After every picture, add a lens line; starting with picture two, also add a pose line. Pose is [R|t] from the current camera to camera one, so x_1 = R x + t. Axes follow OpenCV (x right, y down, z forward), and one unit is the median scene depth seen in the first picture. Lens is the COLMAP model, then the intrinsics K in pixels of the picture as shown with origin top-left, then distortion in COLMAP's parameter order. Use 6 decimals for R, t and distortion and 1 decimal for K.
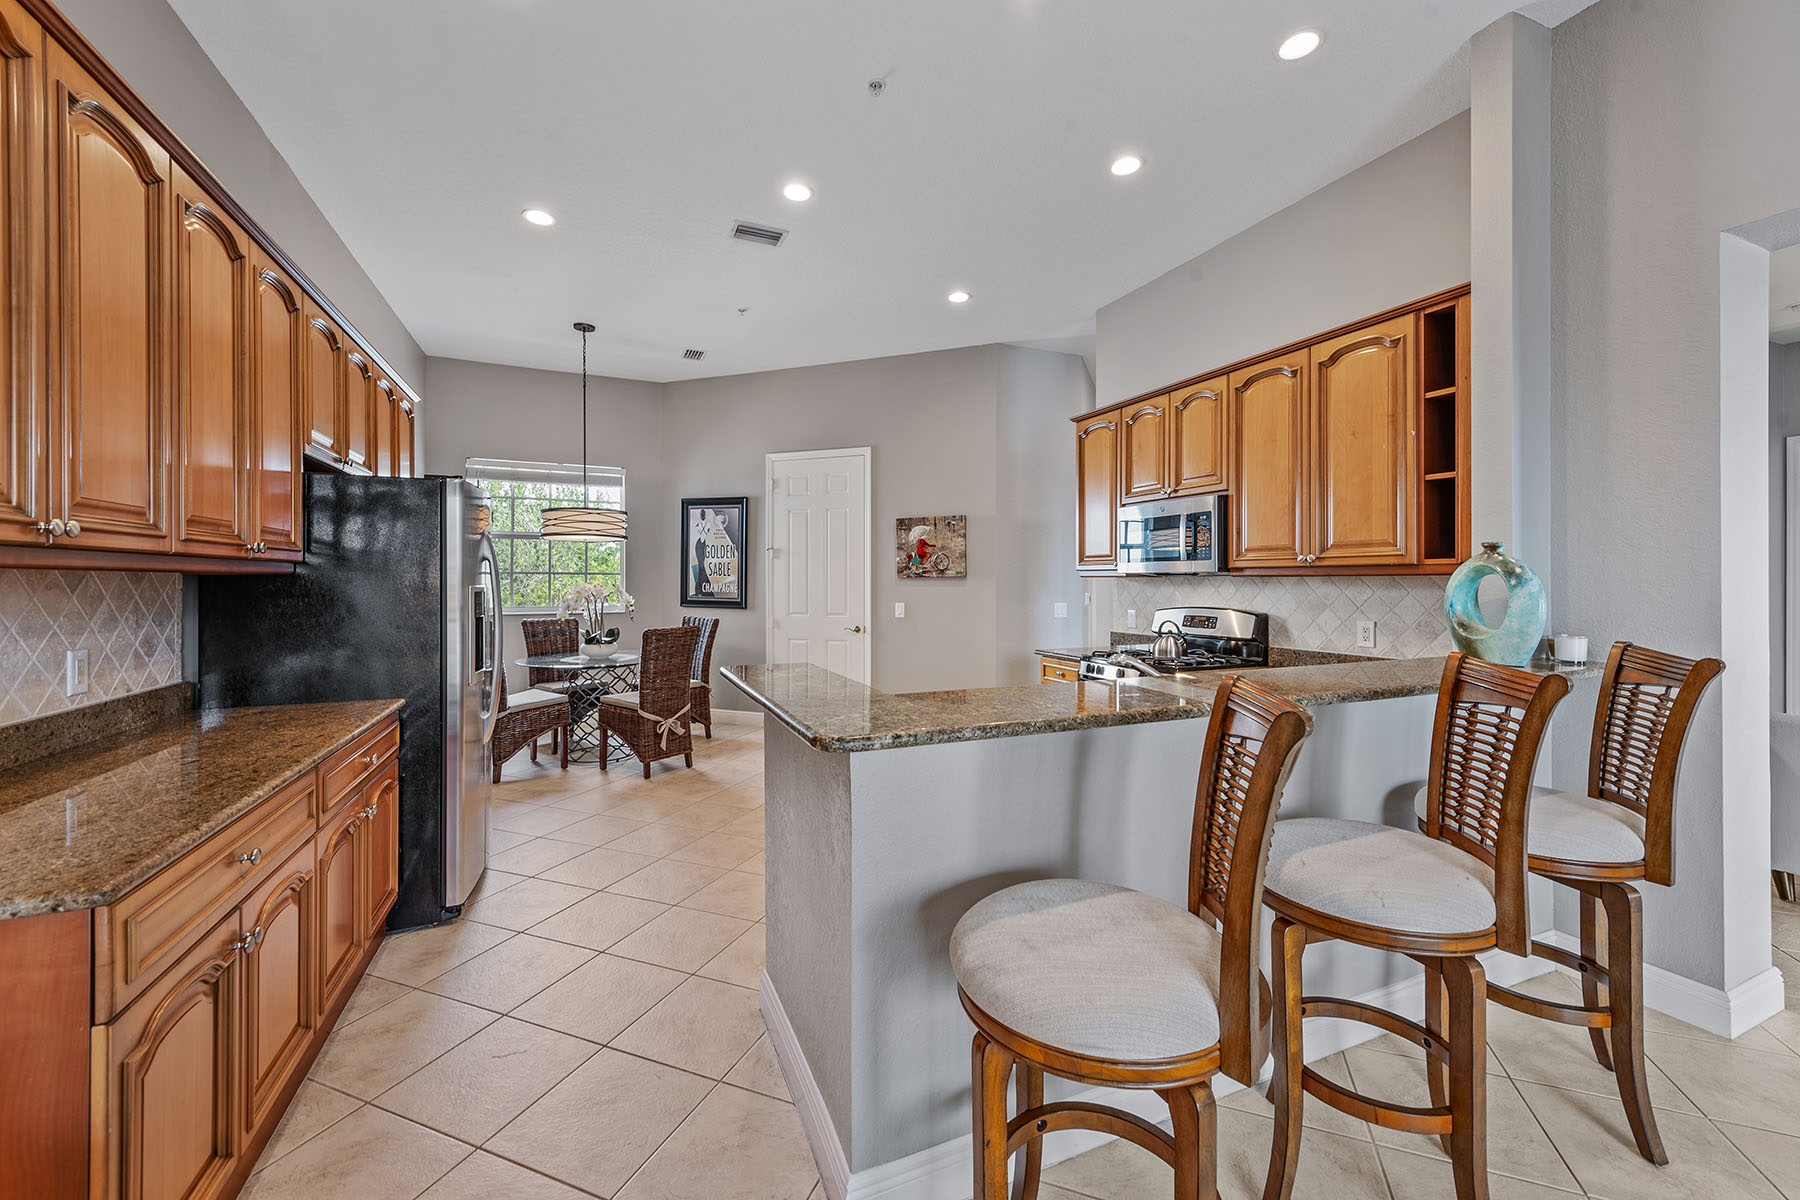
lens RADIAL K [[723.6, 0, 934.4], [0, 723.6, 584.3], [0, 0, 1]] dist [0.004082, -0.000010]
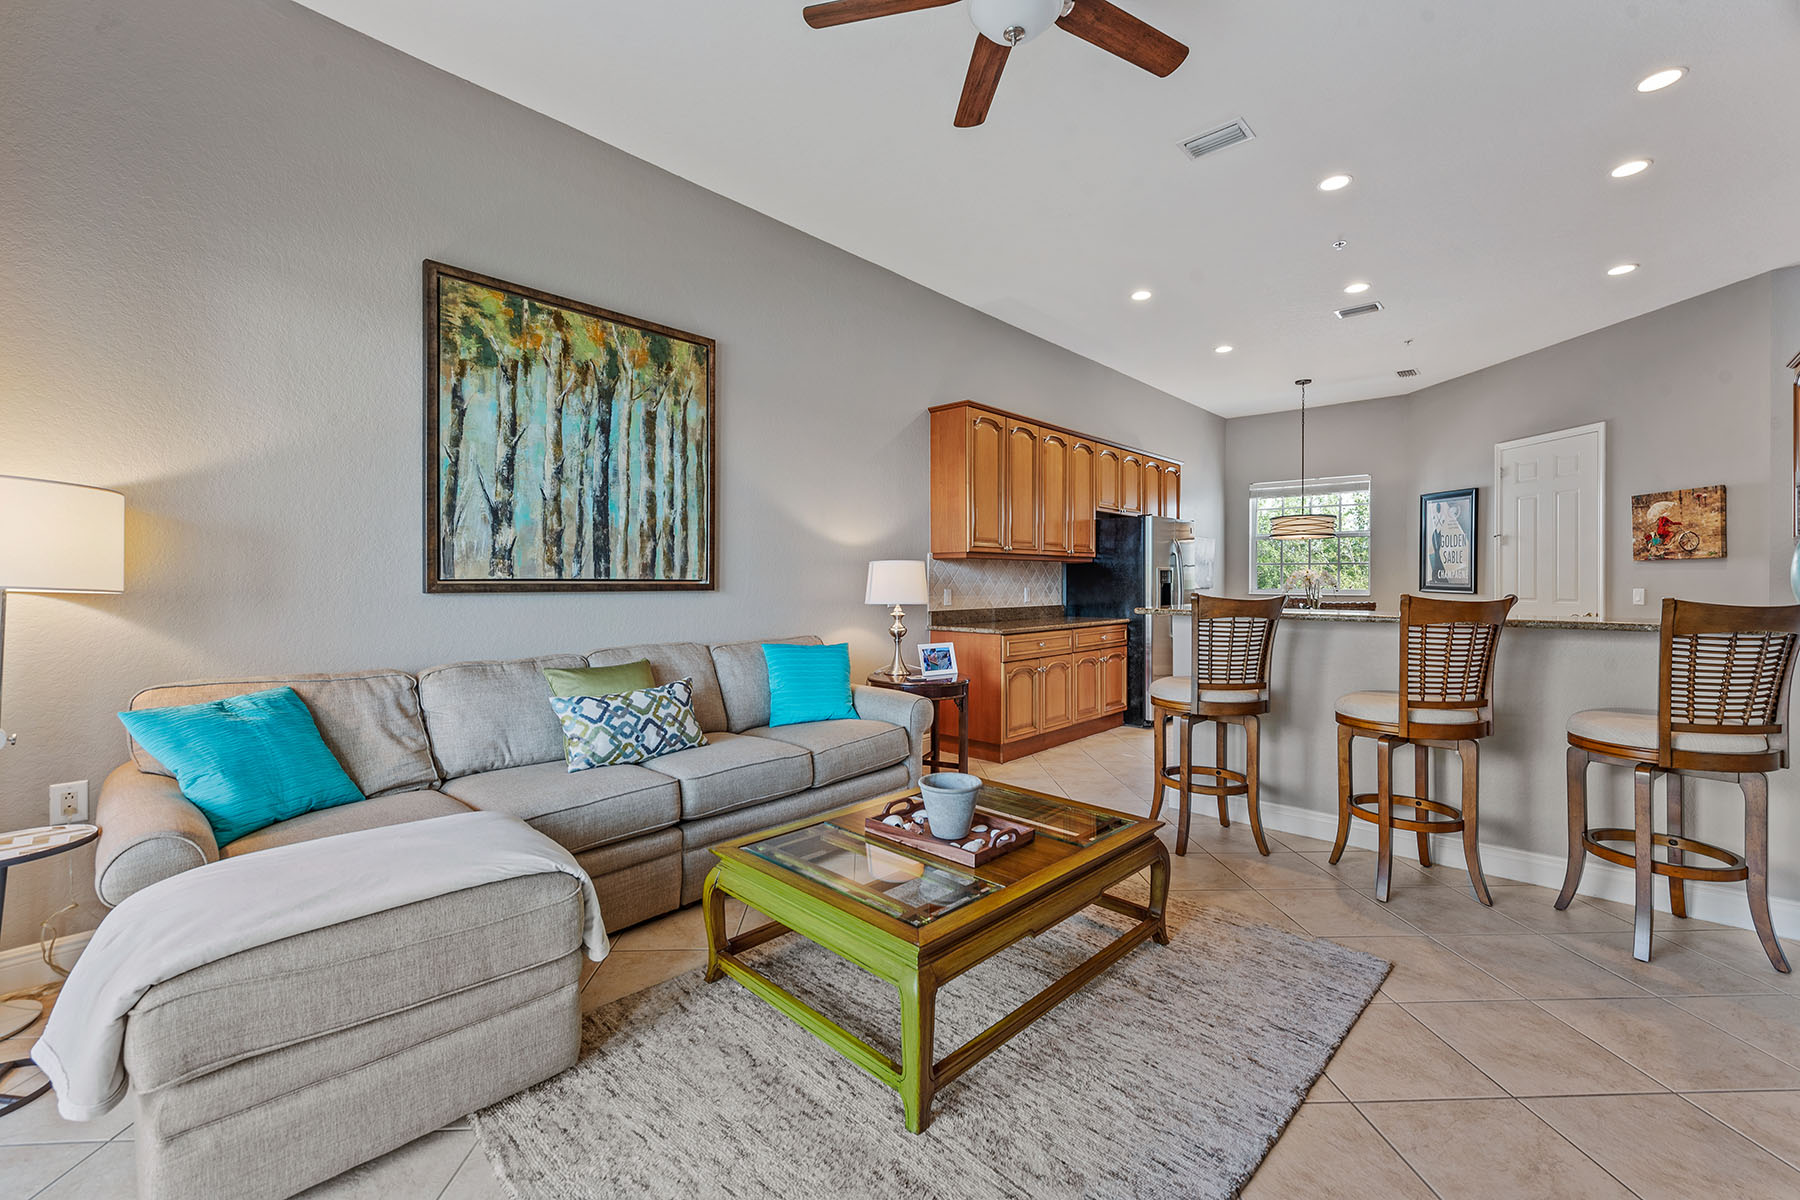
lens RADIAL K [[756.7, 0, 903.7], [0, 756.7, 585.2], [0, 0, 1]] dist [0.013706, -0.001196]
pose [[0.405348, 0.007194, -0.914134, 0.464033], [-0.003304, 0.999974, 0.006404, 0.018725], [0.914156, 0.000424, 0.405361, -0.235534]]
